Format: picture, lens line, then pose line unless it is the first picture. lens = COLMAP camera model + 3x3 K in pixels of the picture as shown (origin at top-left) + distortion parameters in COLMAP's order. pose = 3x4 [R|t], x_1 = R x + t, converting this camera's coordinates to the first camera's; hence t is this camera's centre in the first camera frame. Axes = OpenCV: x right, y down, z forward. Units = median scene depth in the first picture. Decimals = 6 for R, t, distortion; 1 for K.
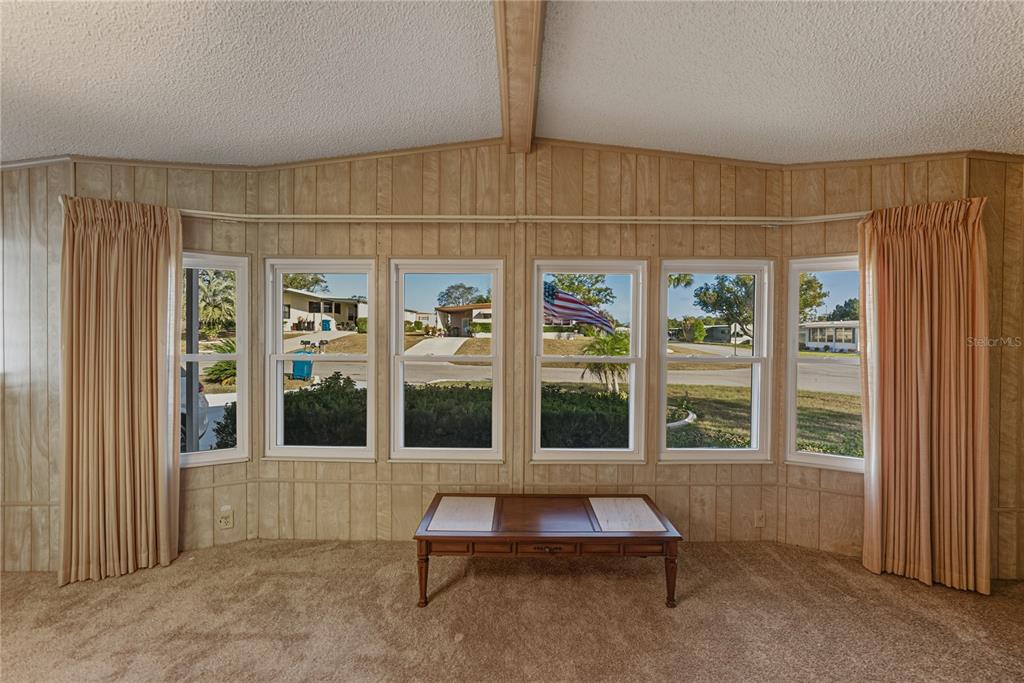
lens RADIAL K [[353.3, 0, 511.9], [0, 353.3, 336.0], [0, 0, 1]] dist [-0.005539, 0.000203]
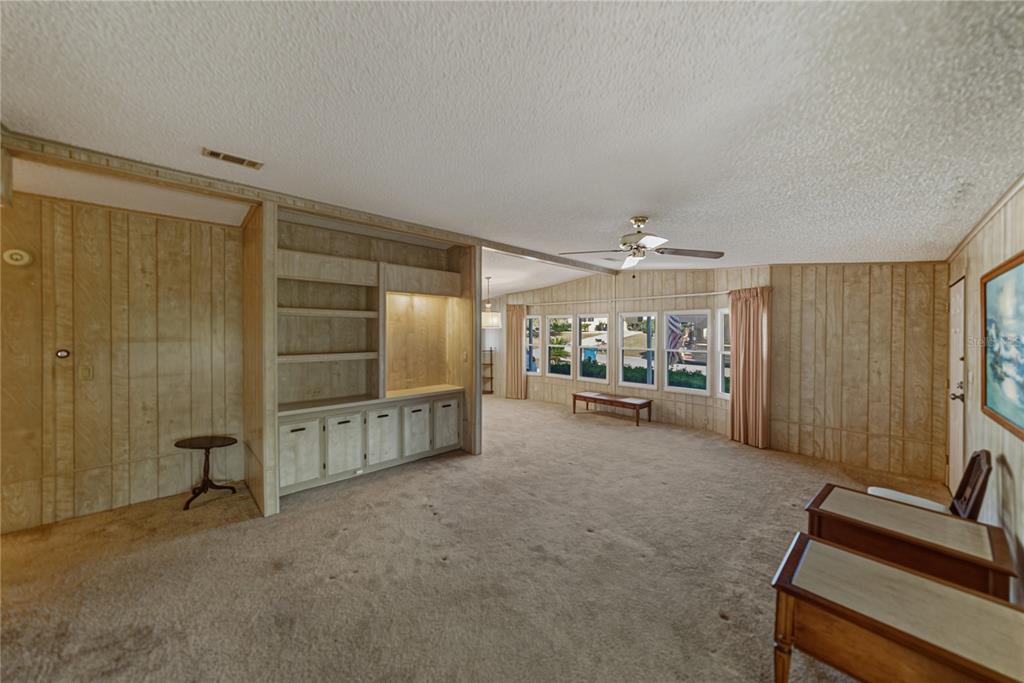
lens RADIAL K [[353.3, 0, 510.8], [0, 353.3, 335.2], [0, 0, 1]] dist [-0.005539, 0.000203]
pose [[0.690345, 0.010284, -0.723408, 1.497674], [-0.001355, 0.999916, 0.012921, -0.073447], [0.723480, -0.007940, 0.690300, -1.543865]]
